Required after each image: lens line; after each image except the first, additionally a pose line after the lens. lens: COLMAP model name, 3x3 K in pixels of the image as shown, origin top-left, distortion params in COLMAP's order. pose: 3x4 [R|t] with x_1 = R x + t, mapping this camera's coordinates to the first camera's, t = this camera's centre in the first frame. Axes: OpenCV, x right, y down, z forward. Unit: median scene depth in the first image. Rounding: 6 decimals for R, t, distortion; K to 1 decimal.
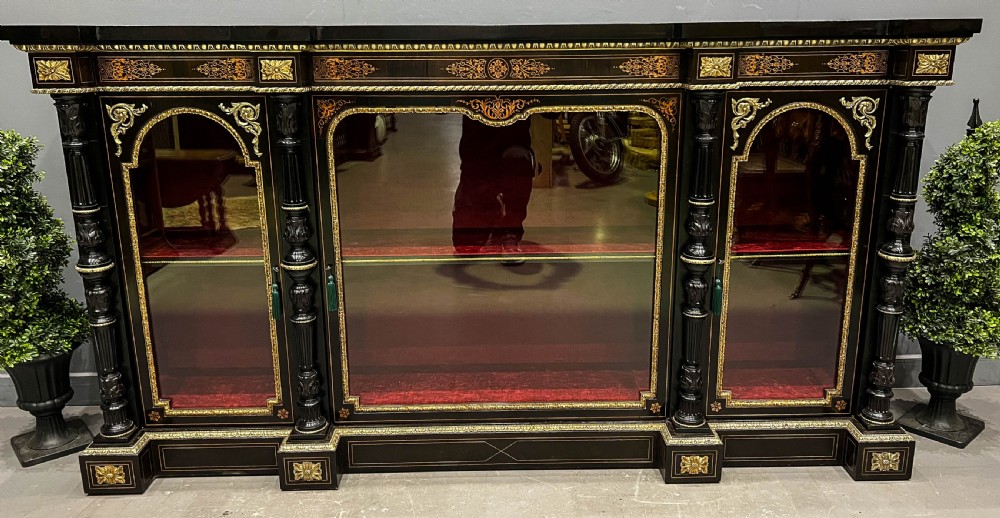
lens RADIAL K [[787.9, 0, 512.9], [0, 787.9, 258.2], [0, 0, 1]] dist [0.051209, -0.057426]
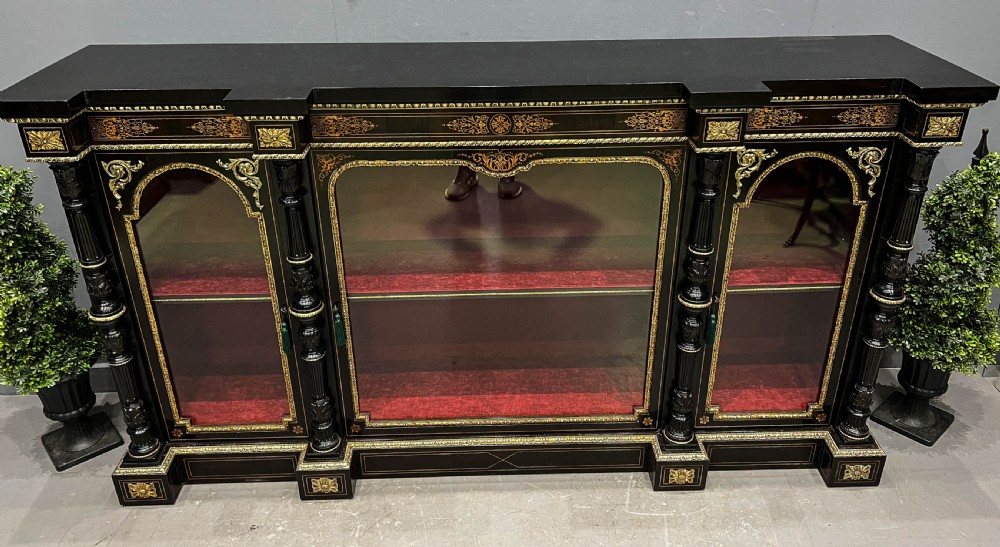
lens RADIAL K [[793.0, 0, 510.6], [0, 793.0, 269.0], [0, 0, 1]] dist [0.061220, -0.079983]
pose [[0.999961, -0.001795, 0.008668, -0.014823], [-0.000205, 0.974272, 0.225374, -0.282332], [-0.008850, -0.225367, 0.974234, 0.001970]]
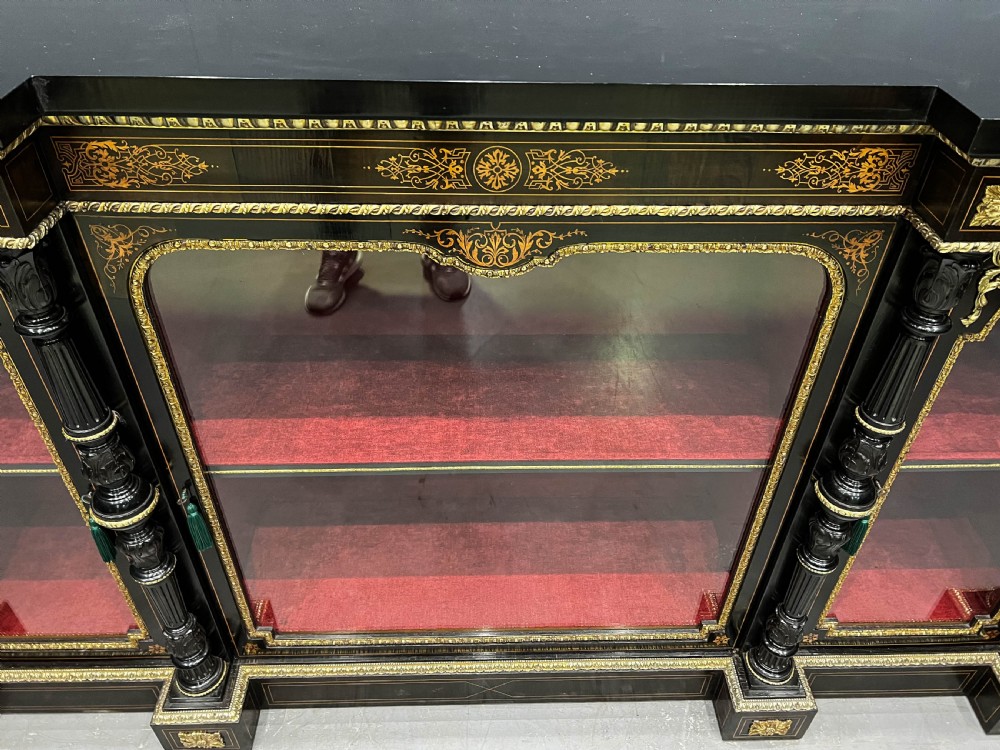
lens RADIAL K [[755.1, 0, 513.5], [0, 755.1, 382.2], [0, 0, 1]] dist [0.026233, -0.028735]
pose [[0.999429, 0.018853, 0.028040, -0.019220], [-0.028706, 0.911494, 0.410310, -0.298781], [-0.017823, -0.410880, 0.911515, 0.566570]]
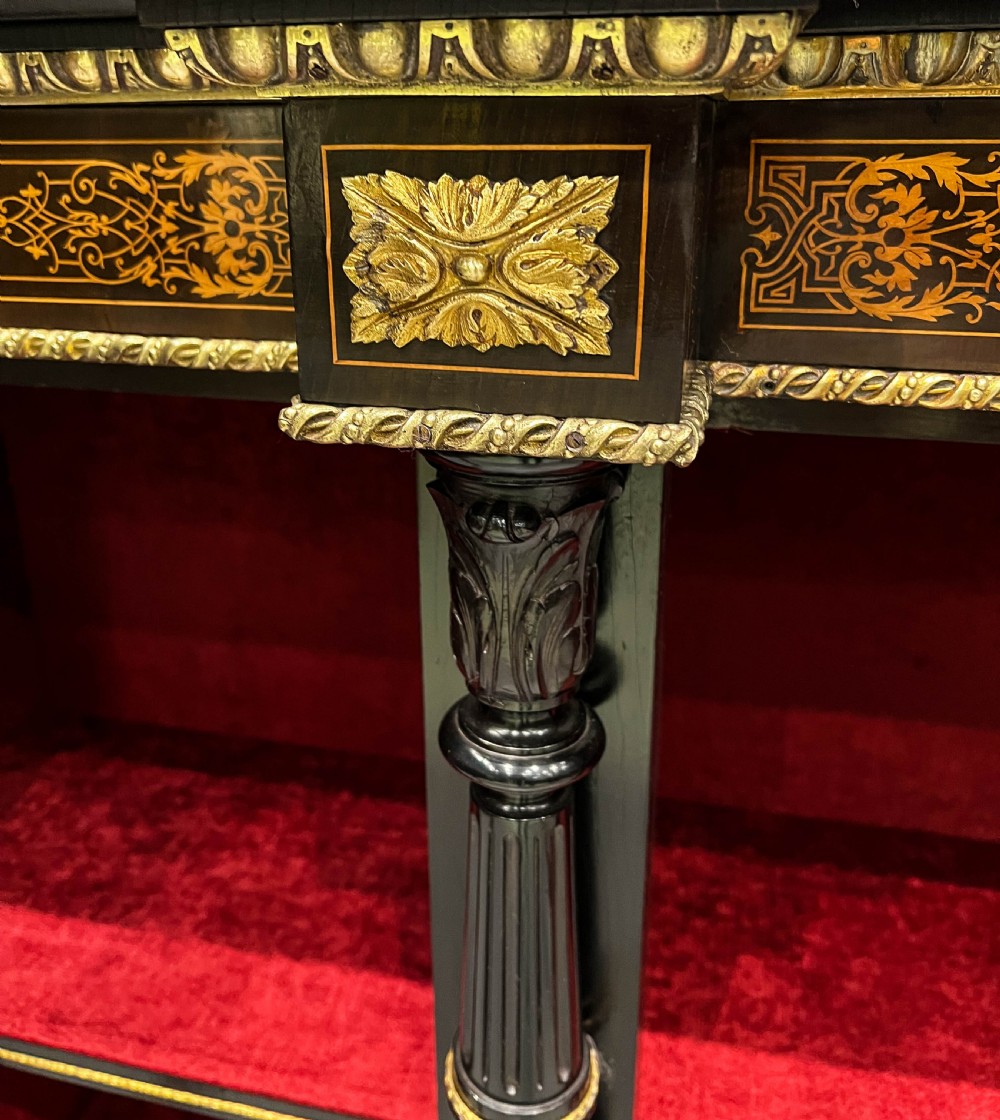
lens RADIAL K [[1077.5, 0, 495.2], [0, 1077.5, 473.8], [0, 0, 1]] dist [-0.023904, 0.000000]
pose [[0.966085, 0.082274, -0.244765, -0.239304], [-0.065977, 0.995068, 0.074068, -0.205384], [0.249652, -0.055407, 0.966749, 0.798240]]
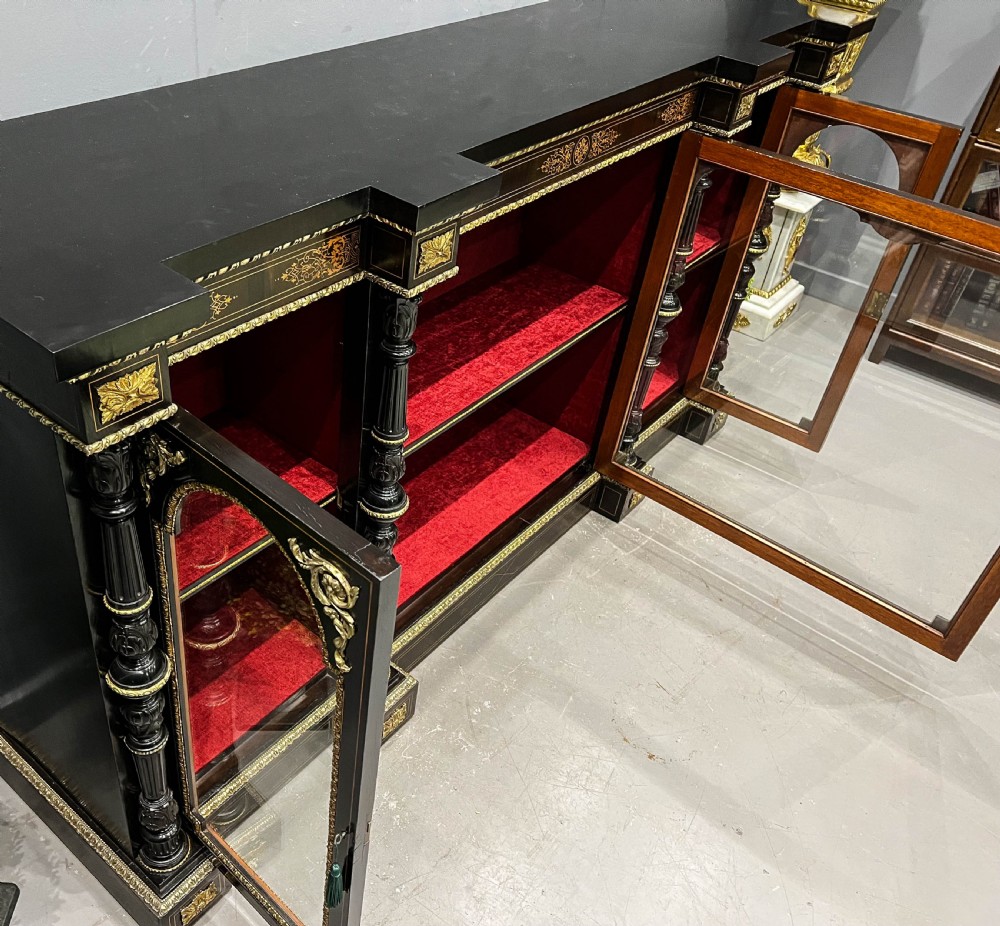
lens RADIAL K [[927.5, 0, 395.9], [0, 927.5, 473.3], [0, 0, 1]] dist [0.021135, 0.000000]
pose [[0.667606, -0.420477, 0.614412, -0.757790], [0.119478, 0.875062, 0.469032, -0.392846], [-0.734866, -0.239719, 0.634434, 0.511139]]
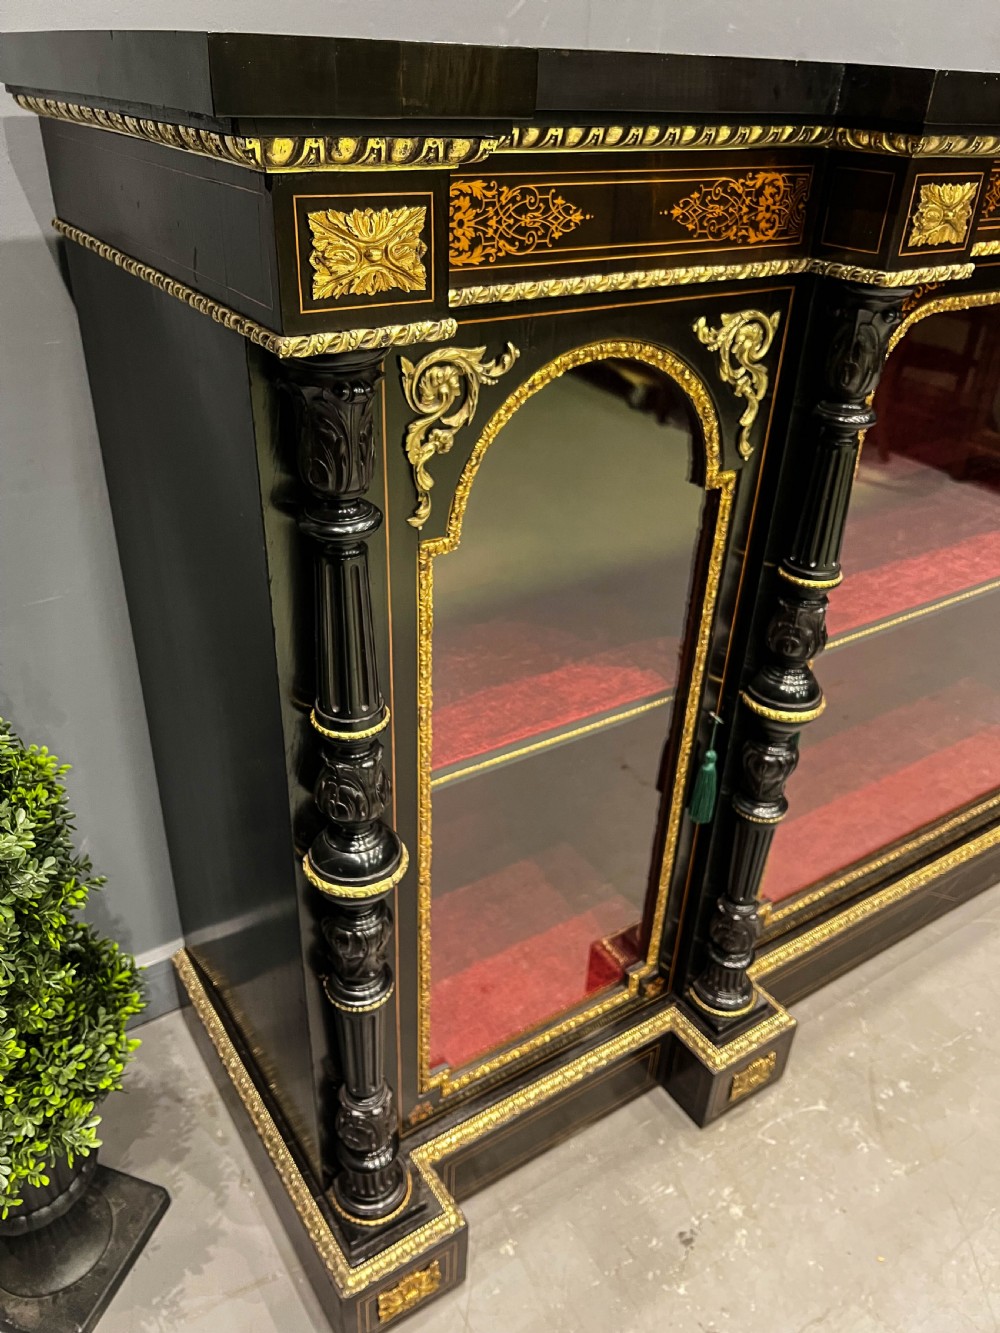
lens RADIAL K [[1006.6, 0, 496.1], [0, 1006.6, 677.9], [0, 0, 1]] dist [0.026233, -0.028735]
pose [[0.850763, -0.245567, 0.464650, -0.666735], [0.103350, 0.945031, 0.310217, -0.190577], [-0.515287, -0.215899, 0.829377, 0.650717]]
